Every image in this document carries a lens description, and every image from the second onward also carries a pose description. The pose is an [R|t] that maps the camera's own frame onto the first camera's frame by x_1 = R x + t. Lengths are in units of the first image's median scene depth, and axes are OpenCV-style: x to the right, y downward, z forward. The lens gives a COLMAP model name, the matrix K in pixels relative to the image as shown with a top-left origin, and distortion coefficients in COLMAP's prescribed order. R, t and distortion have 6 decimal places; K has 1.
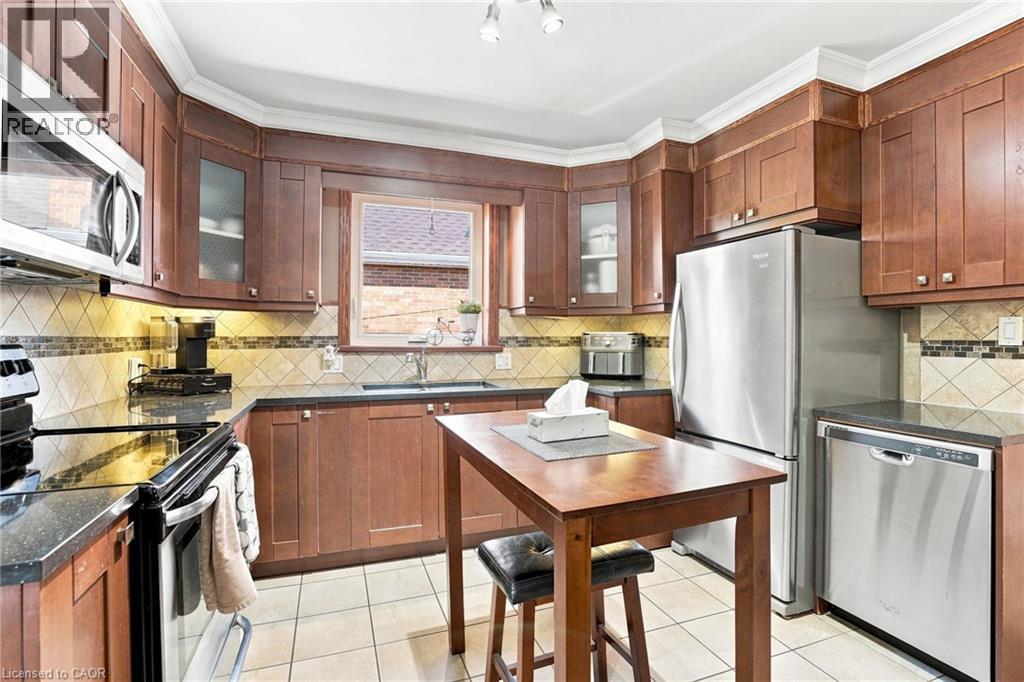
lens RADIAL K [[491.0, 0, 522.1], [0, 491.0, 343.5], [0, 0, 1]] dist [-0.045444, 0.012003]
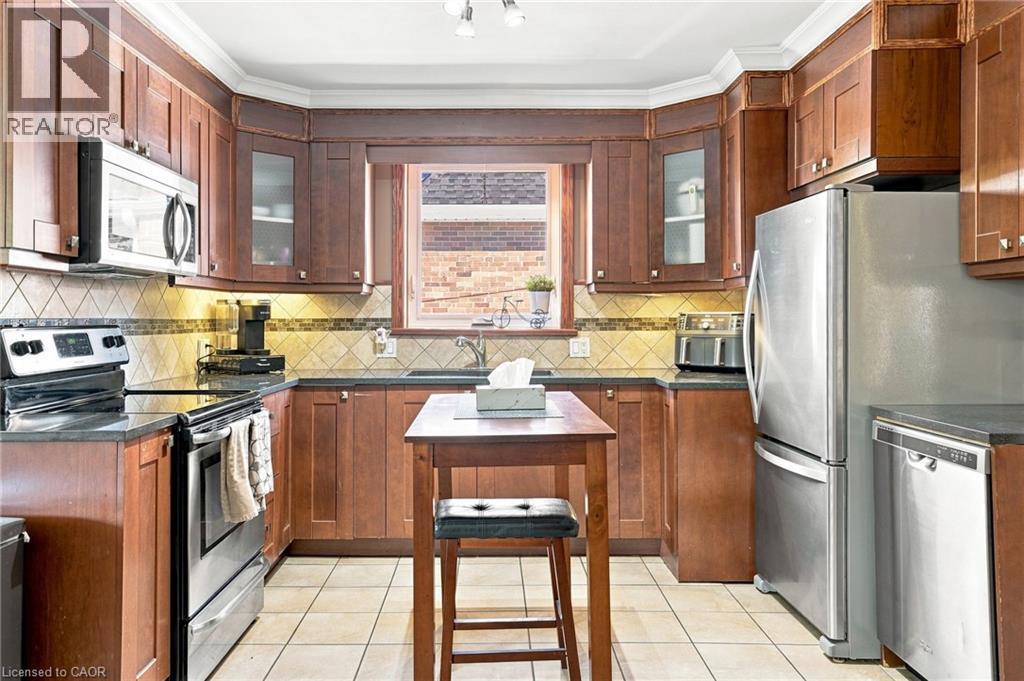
lens RADIAL K [[783.0, 0, 501.2], [0, 783.0, 323.9], [0, 0, 1]] dist [0.007758, -0.004182]
pose [[0.936246, 0.000082, -0.351344, 0.408187], [-0.002261, 0.999981, -0.005791, 0.005279], [0.351337, 0.006216, 0.936229, -0.386376]]
